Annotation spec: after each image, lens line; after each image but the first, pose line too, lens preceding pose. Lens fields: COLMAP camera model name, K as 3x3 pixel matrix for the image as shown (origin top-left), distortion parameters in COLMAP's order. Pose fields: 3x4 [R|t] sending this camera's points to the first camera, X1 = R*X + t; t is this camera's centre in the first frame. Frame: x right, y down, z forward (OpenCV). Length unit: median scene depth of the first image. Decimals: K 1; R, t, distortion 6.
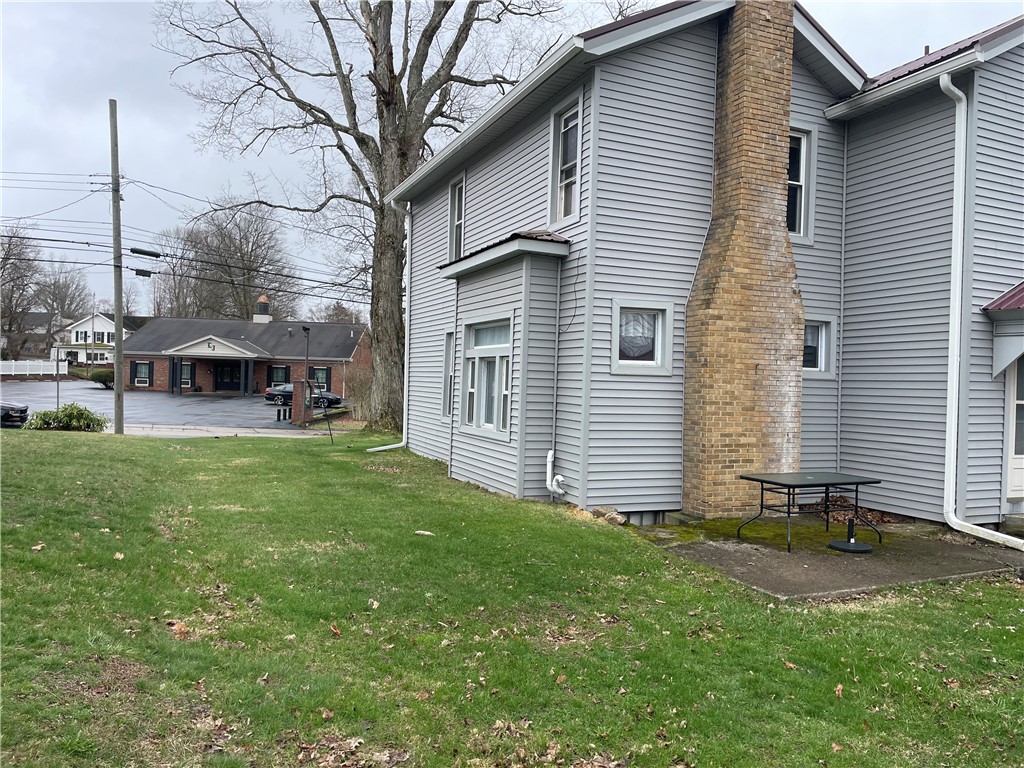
lens RADIAL K [[774.7, 0, 512.0], [0, 774.7, 384.0], [0, 0, 1]] dist [0.095671, -0.137998]
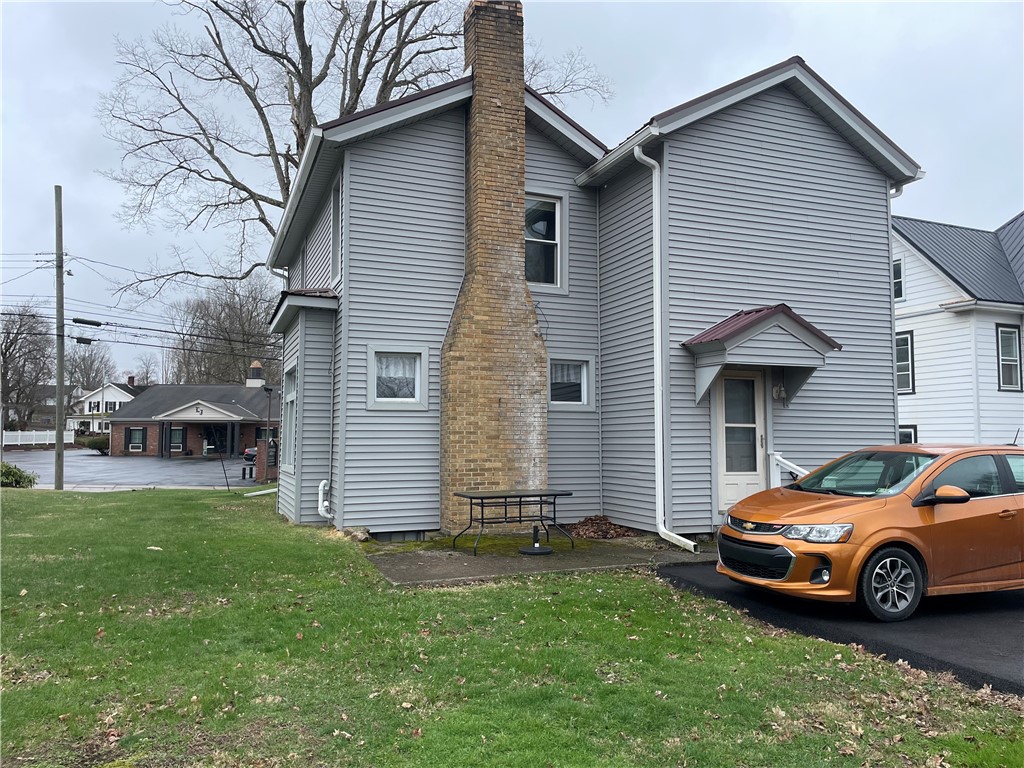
lens RADIAL K [[774.7, 0, 512.0], [0, 774.7, 384.0], [0, 0, 1]] dist [0.095671, -0.137998]
pose [[0.999063, -0.030138, -0.031054, 0.359668], [0.027704, 0.996720, -0.076035, 0.039940], [0.033243, 0.075104, 0.996621, -0.131373]]
